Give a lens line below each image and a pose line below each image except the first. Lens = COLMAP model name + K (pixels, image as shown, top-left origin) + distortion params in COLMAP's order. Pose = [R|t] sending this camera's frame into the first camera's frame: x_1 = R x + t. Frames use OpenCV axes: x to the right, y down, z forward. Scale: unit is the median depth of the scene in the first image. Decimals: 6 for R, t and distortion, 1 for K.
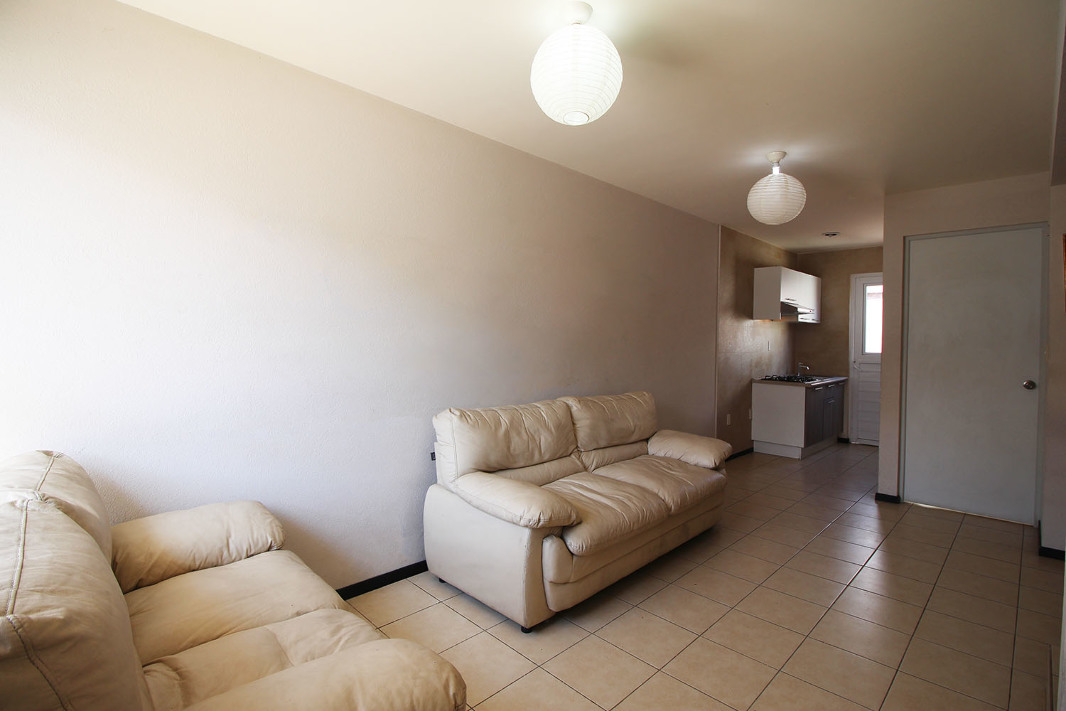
lens RADIAL K [[500.4, 0, 531.5], [0, 500.4, 355.6], [0, 0, 1]] dist [-0.013927, -0.000497]
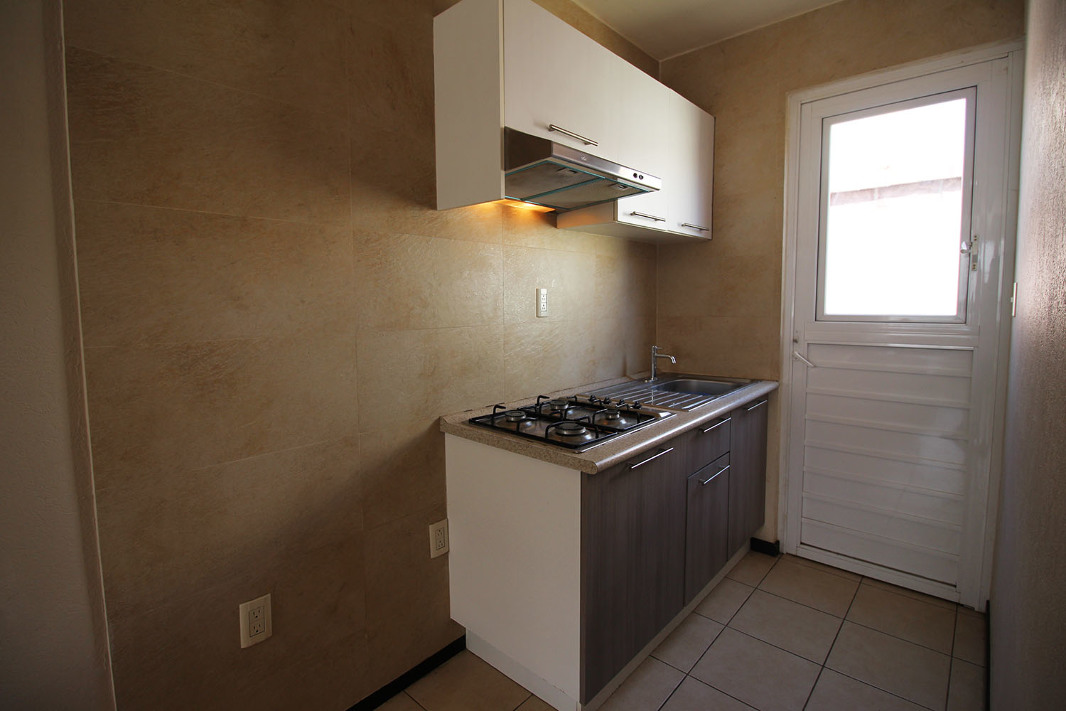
lens RADIAL K [[500.4, 0, 534.6], [0, 500.4, 348.9], [0, 0, 1]] dist [-0.013927, -0.000497]
pose [[0.997824, -0.026482, 0.060381, 0.434591], [0.022321, 0.997397, 0.068563, -0.010855], [-0.062040, -0.067066, 0.995818, 0.644748]]
